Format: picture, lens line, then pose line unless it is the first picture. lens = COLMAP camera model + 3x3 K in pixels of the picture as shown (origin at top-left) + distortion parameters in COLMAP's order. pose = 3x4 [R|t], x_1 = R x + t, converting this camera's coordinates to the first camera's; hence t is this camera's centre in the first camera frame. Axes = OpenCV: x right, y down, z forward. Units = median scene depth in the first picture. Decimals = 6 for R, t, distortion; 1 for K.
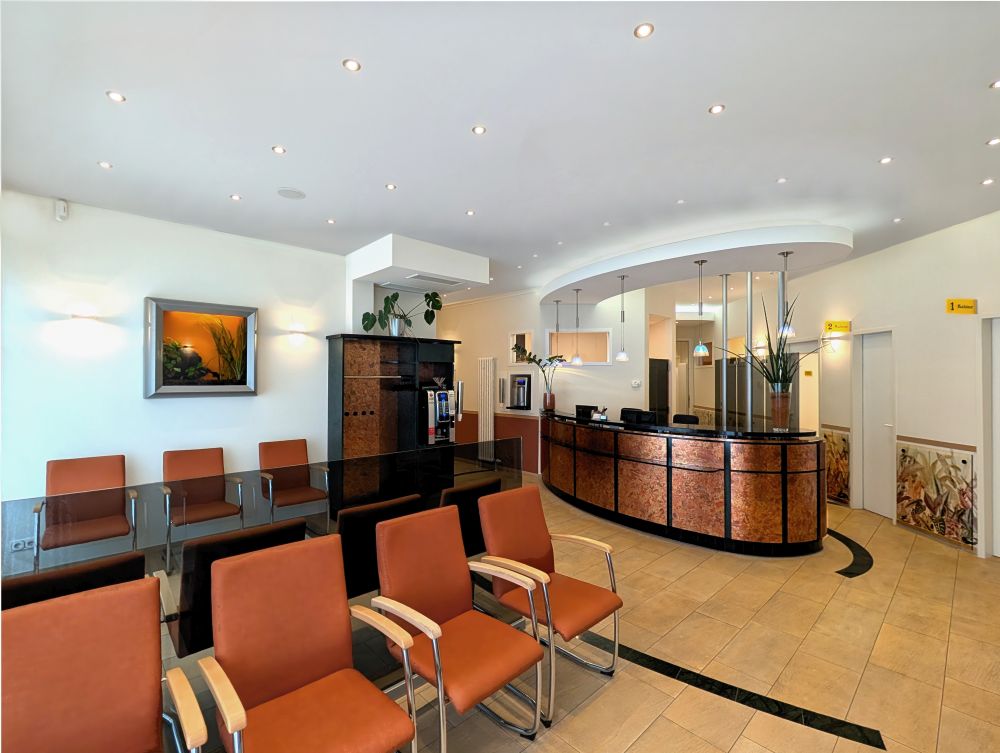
lens RADIAL K [[441.4, 0, 500.0], [0, 441.4, 376.5], [0, 0, 1]] dist [-0.000810, 0.000016]
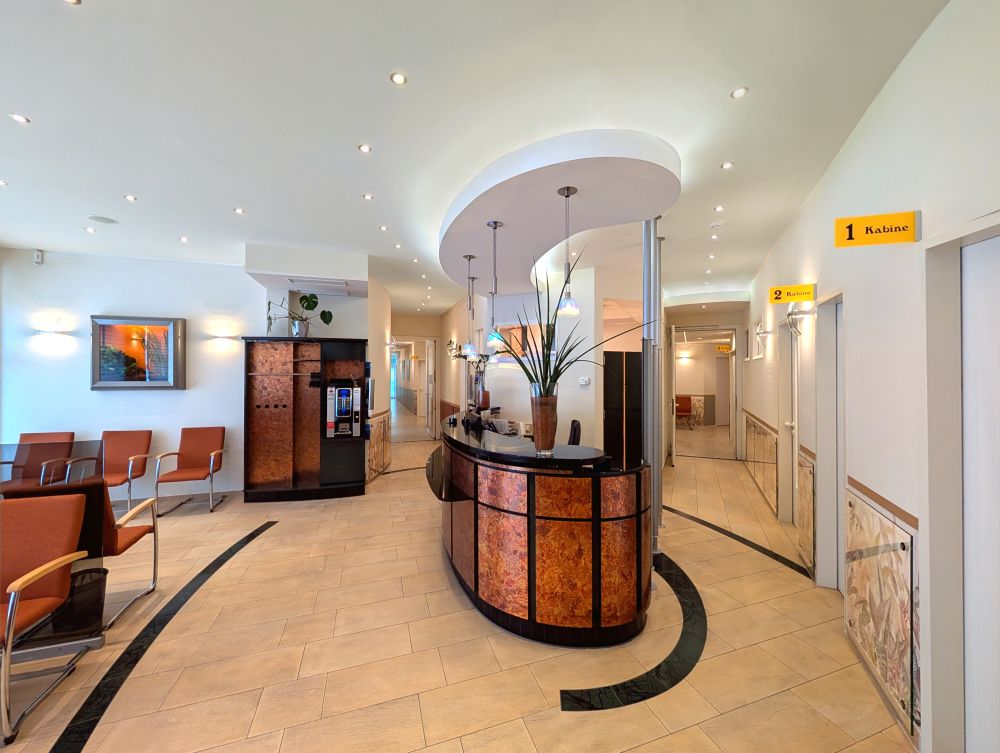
lens RADIAL K [[389.6, 0, 502.8], [0, 389.6, 371.8], [0, 0, 1]] dist [-0.001324, -0.000107]
pose [[0.914213, -0.003686, -0.405218, 0.800049], [0.002626, 0.999992, -0.003170, -0.000324], [0.405226, 0.001834, 0.914215, 0.414485]]
